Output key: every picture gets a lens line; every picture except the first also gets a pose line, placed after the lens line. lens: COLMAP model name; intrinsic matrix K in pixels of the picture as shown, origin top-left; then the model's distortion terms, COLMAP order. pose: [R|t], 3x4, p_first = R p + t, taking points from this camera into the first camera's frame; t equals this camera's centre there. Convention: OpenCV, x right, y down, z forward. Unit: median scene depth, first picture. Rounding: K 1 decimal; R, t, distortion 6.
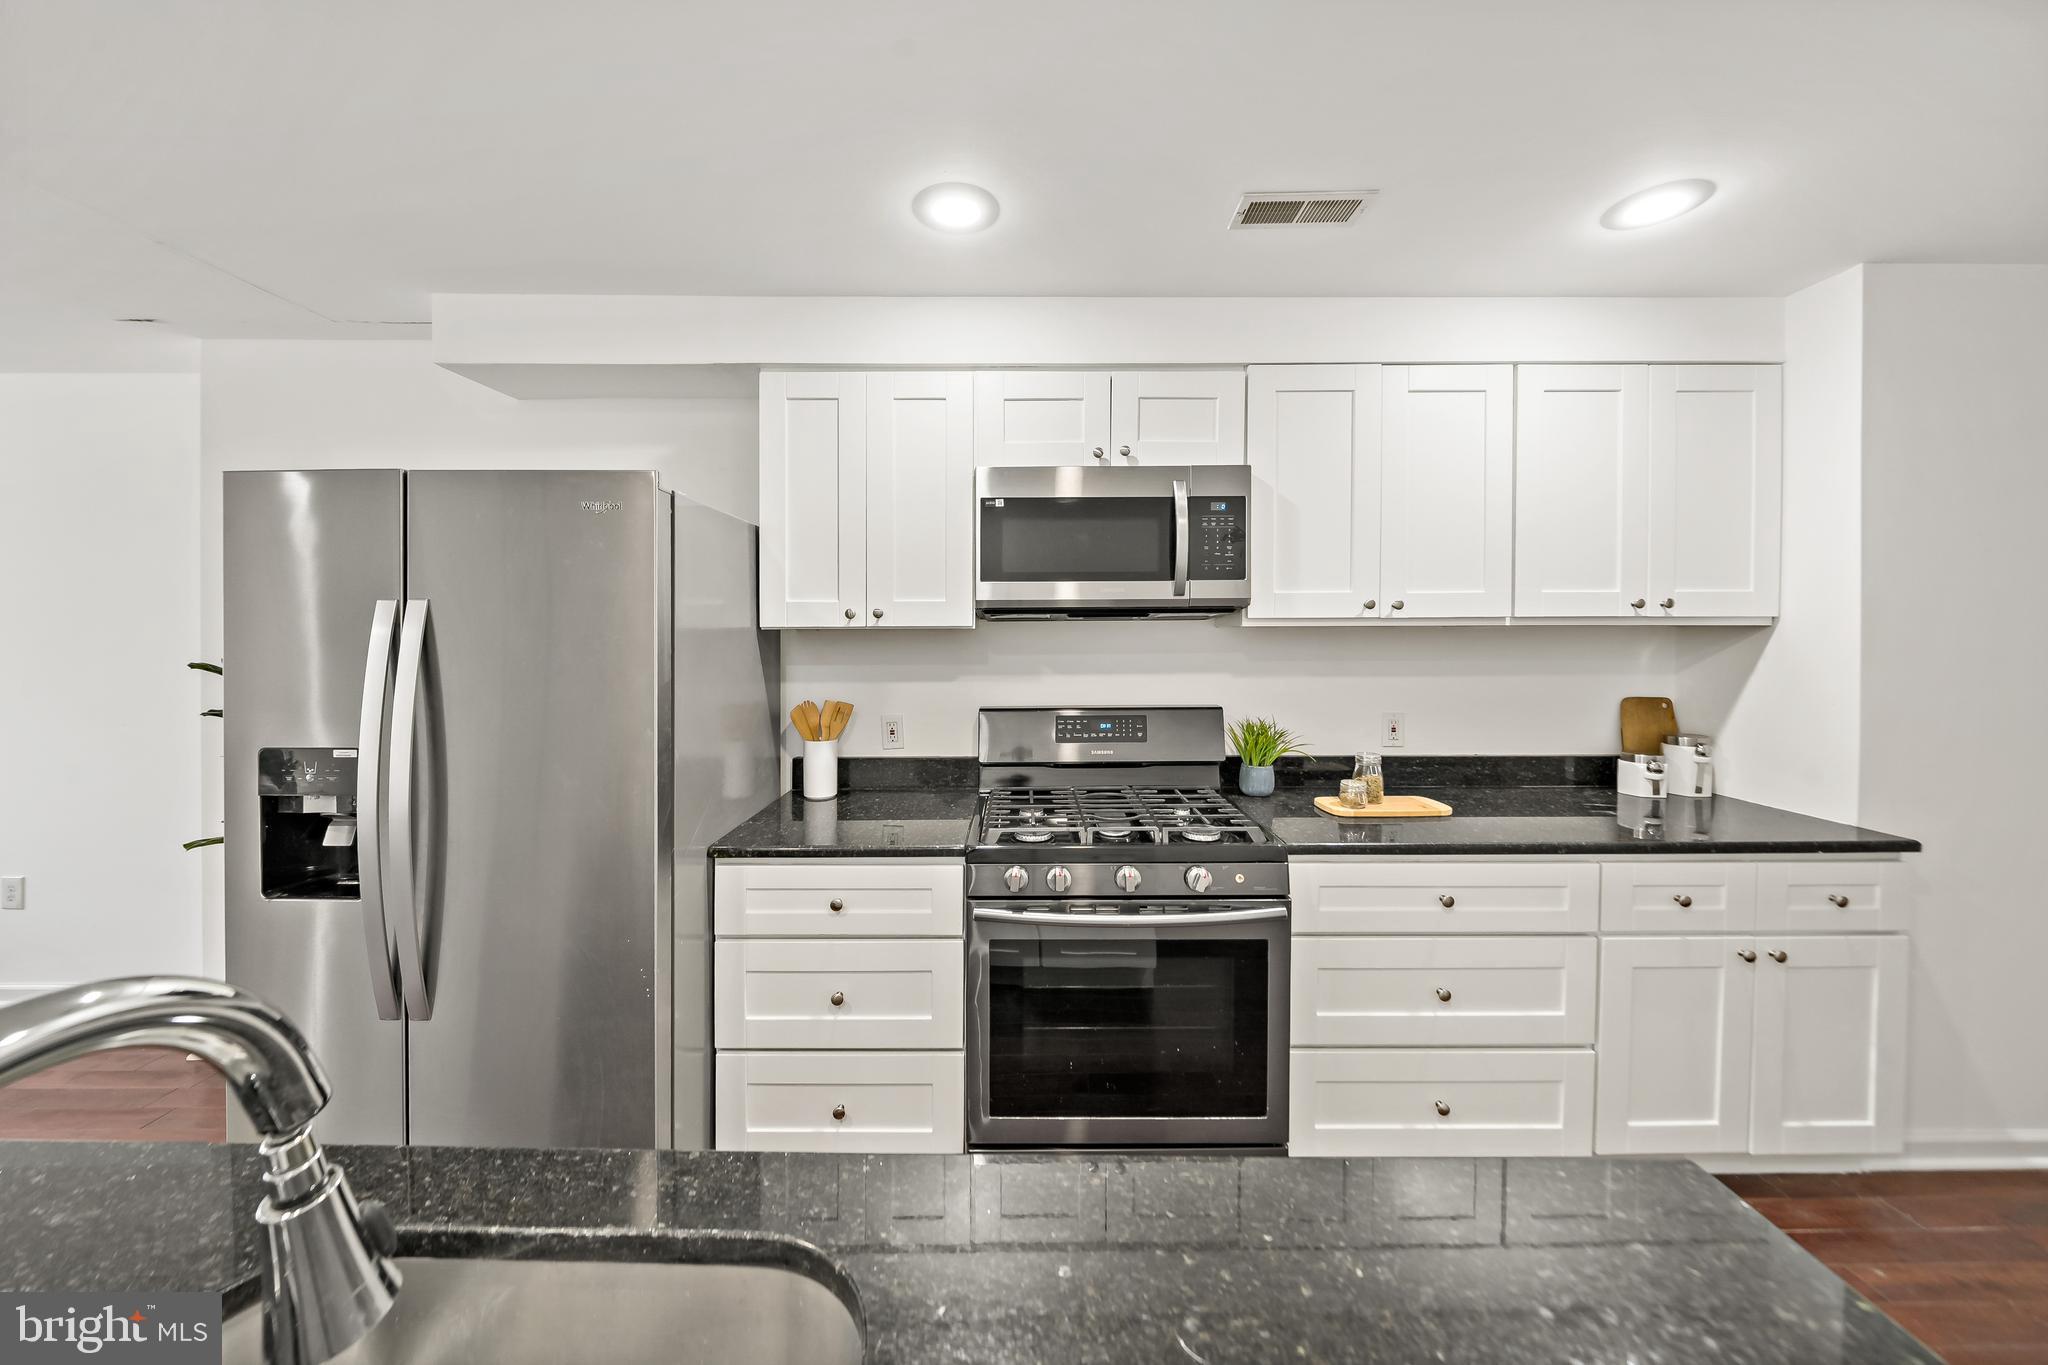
lens RADIAL K [[715.2, 0, 1030.2], [0, 715.2, 639.1], [0, 0, 1]] dist [-0.002874, -0.000121]
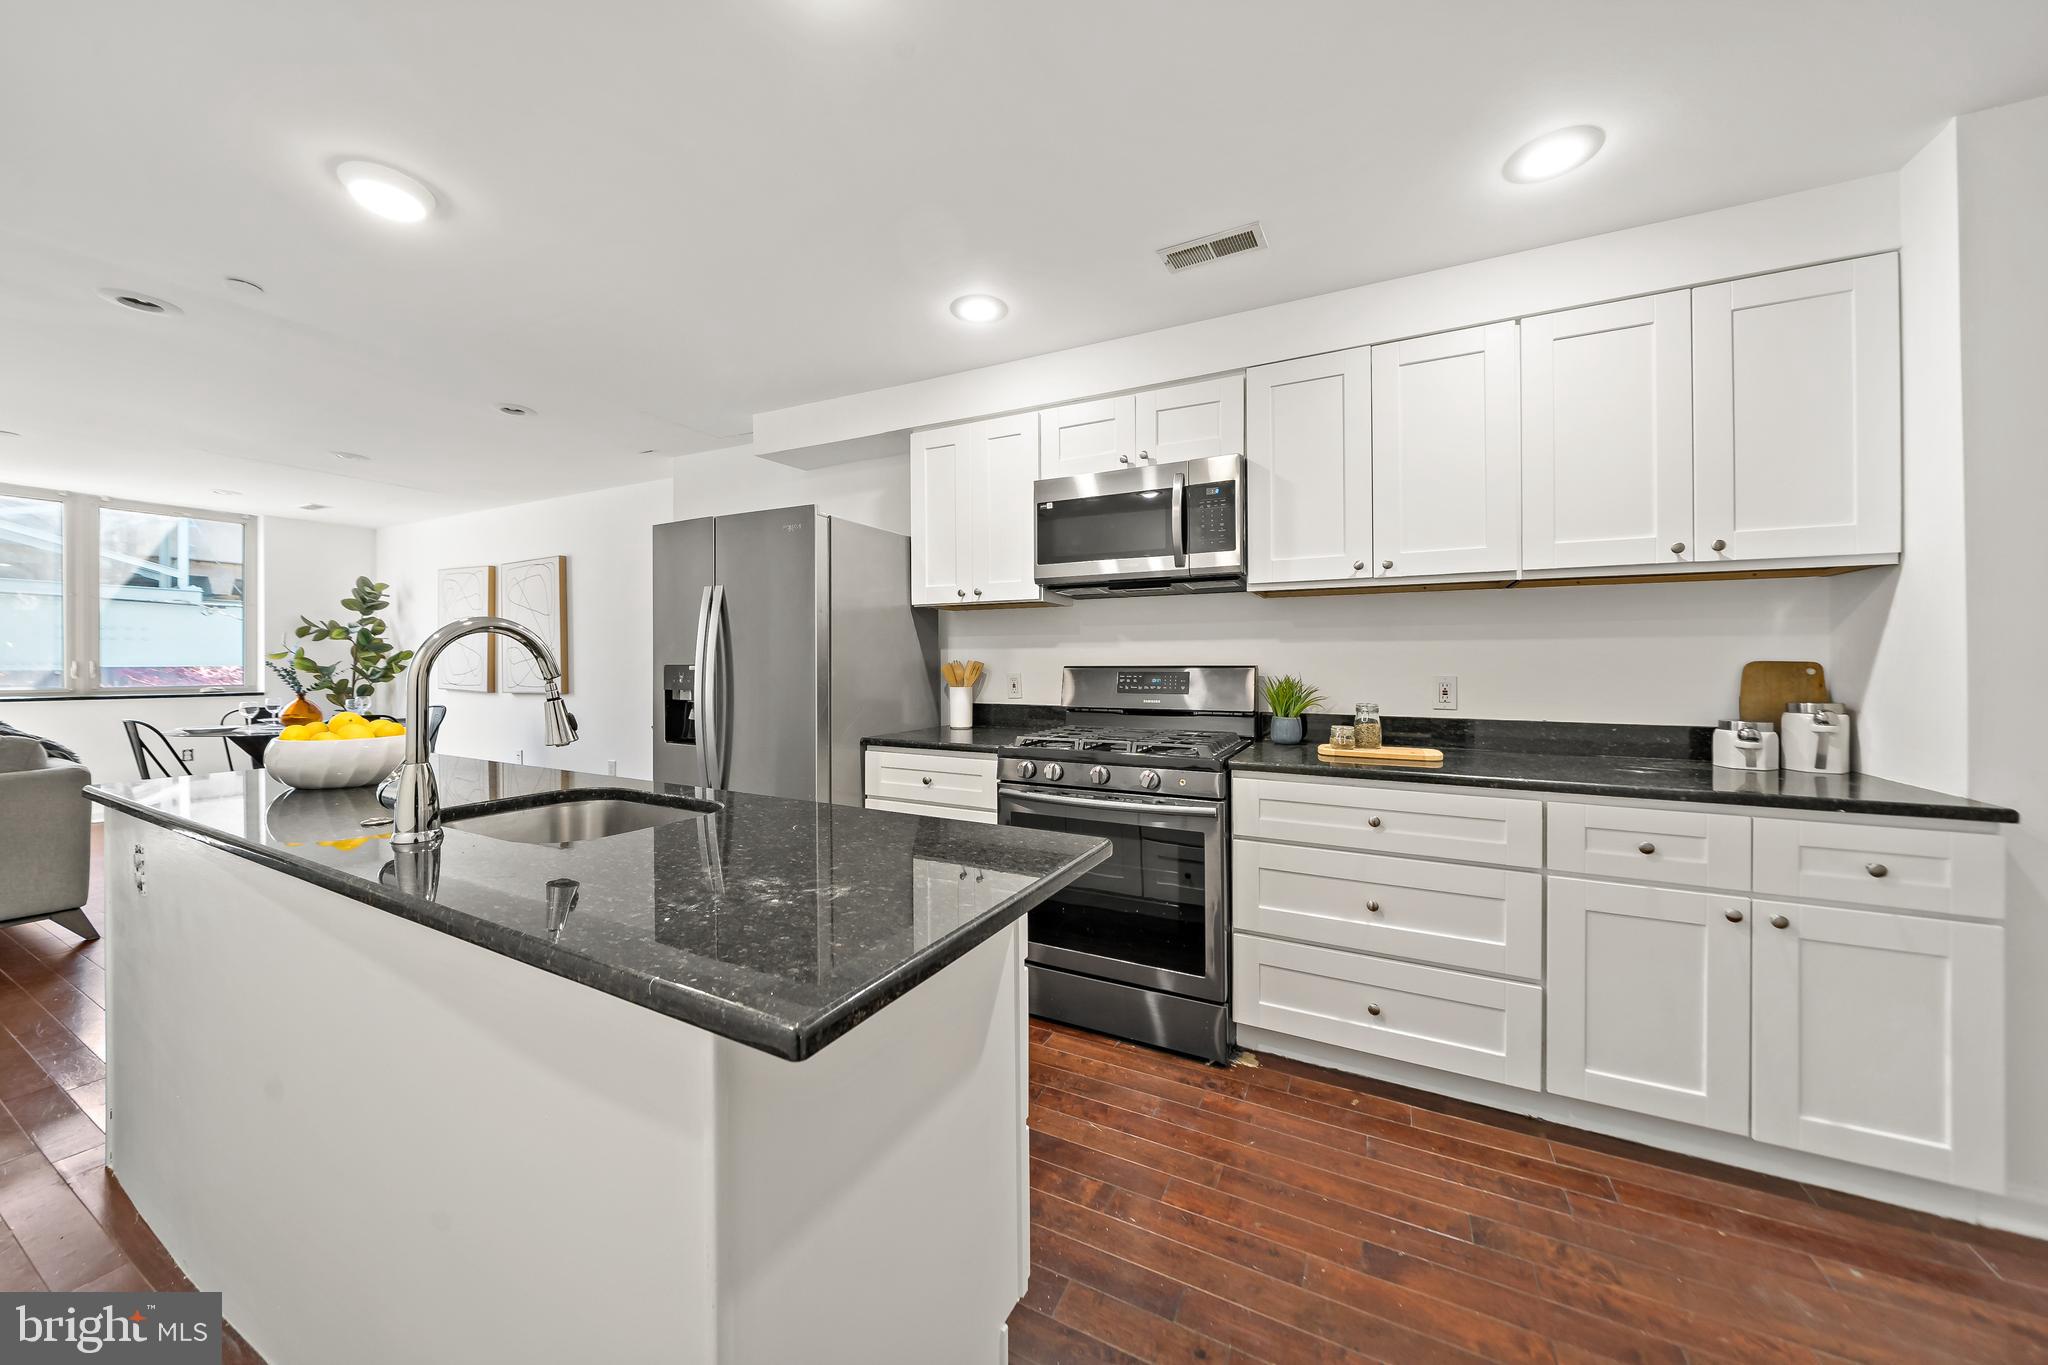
lens RADIAL K [[723.0, 0, 1019.8], [0, 723.0, 664.7], [0, 0, 1]] dist [-0.001683, -0.000194]
pose [[0.883179, 0.007081, -0.468984, 0.534563], [-0.008345, 0.999965, -0.000617, 0.108398], [0.468963, 0.004459, 0.883207, -0.225709]]
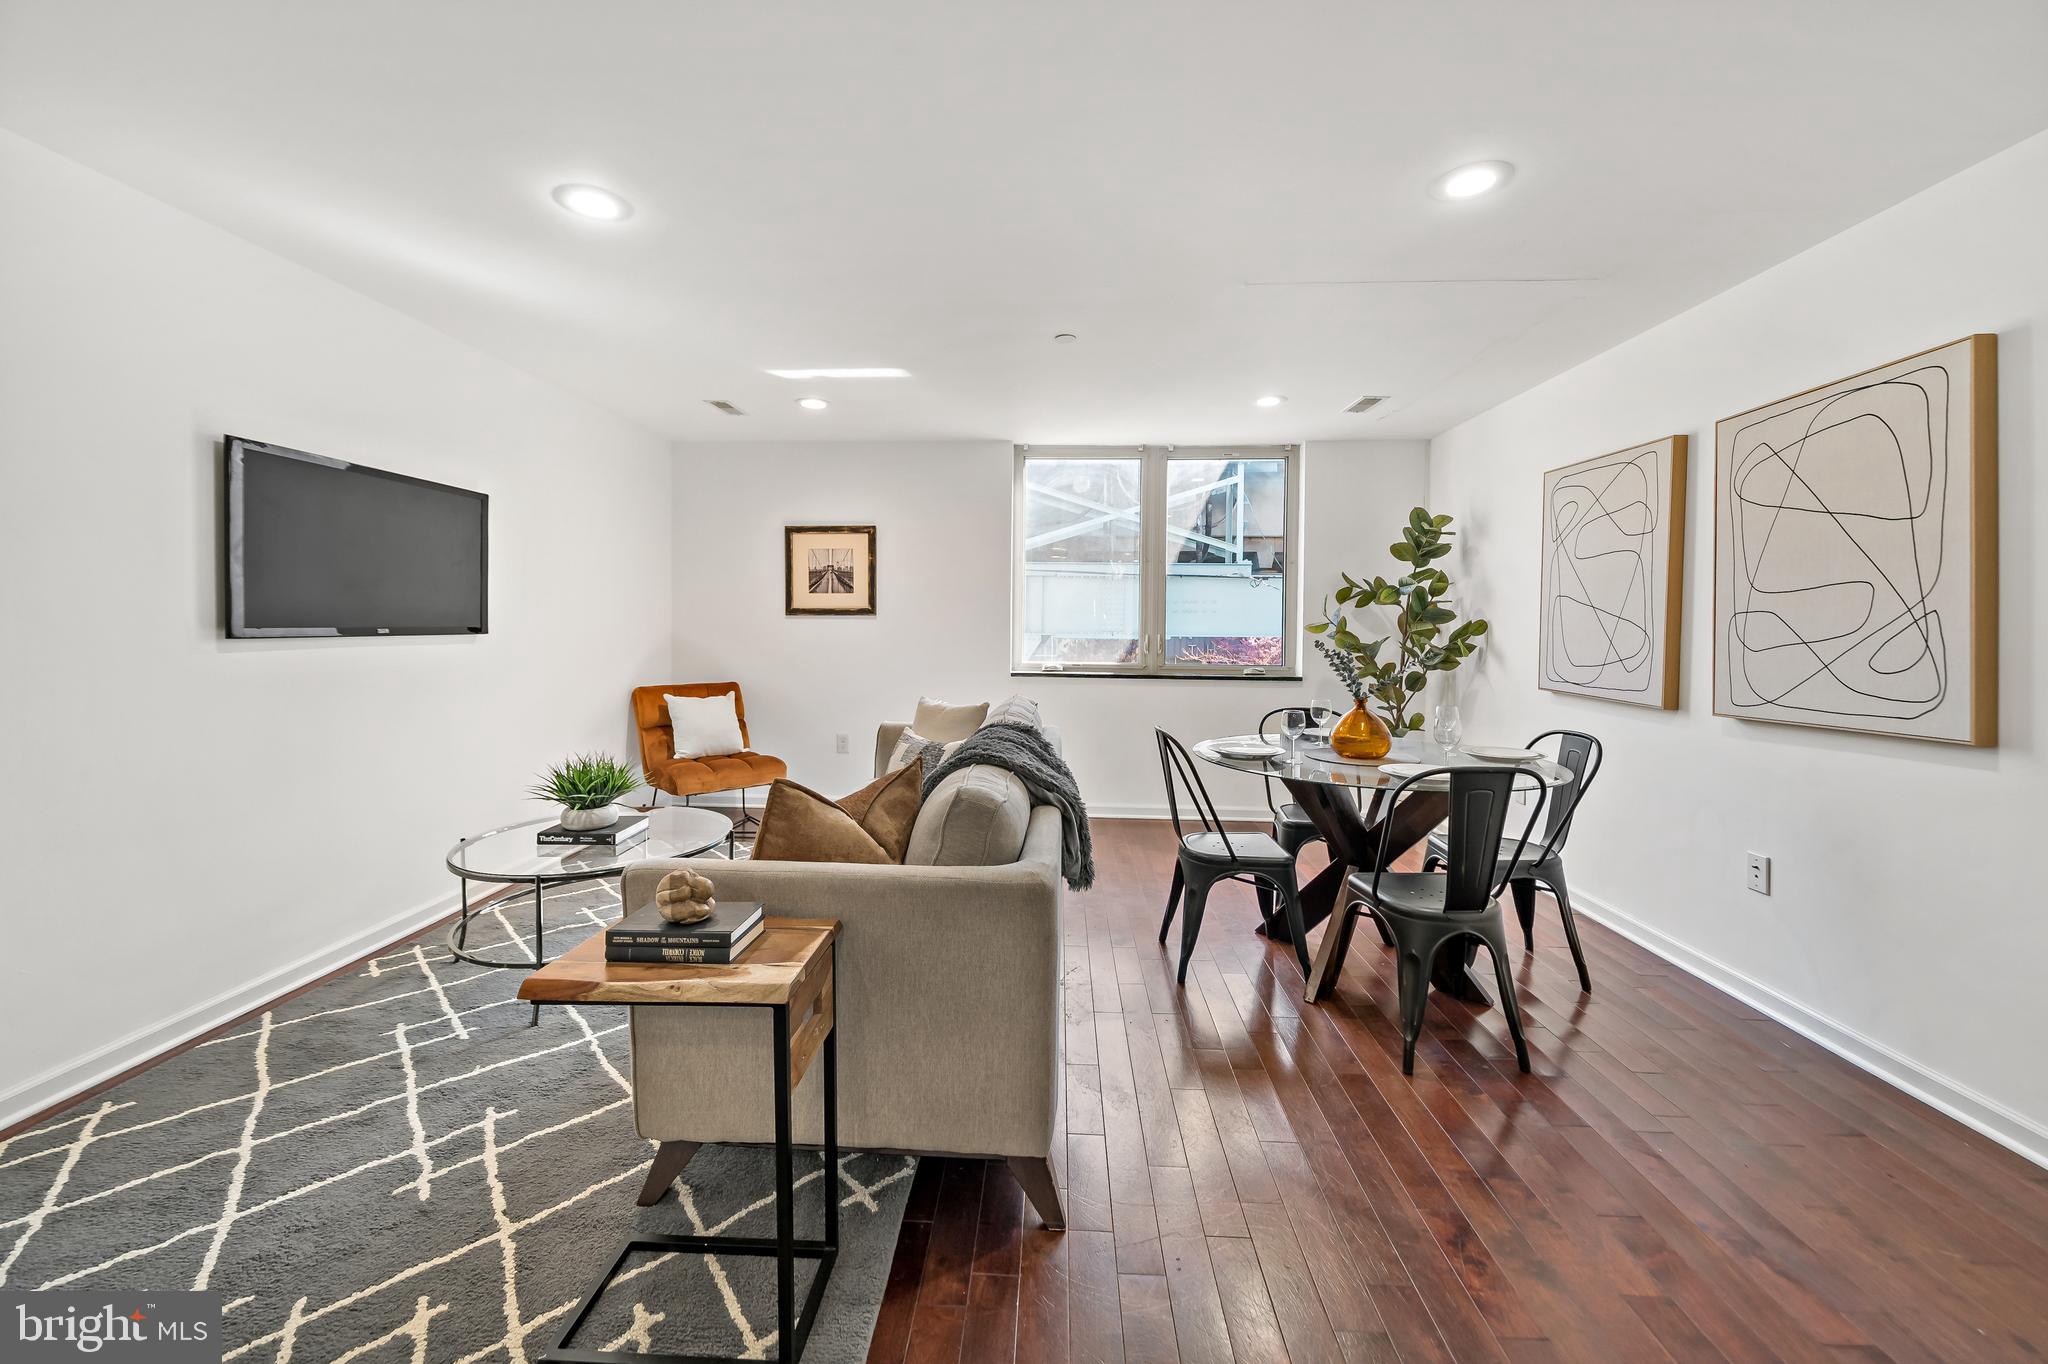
lens RADIAL K [[796.9, 0, 997.4], [0, 796.9, 643.2], [0, 0, 1]] dist [-0.000886, -0.000198]
pose [[-0.077106, 0.023759, -0.996740, -1.157211], [-0.014975, 0.999576, 0.024985, 0.093689], [0.996910, 0.016853, -0.076718, 0.206450]]
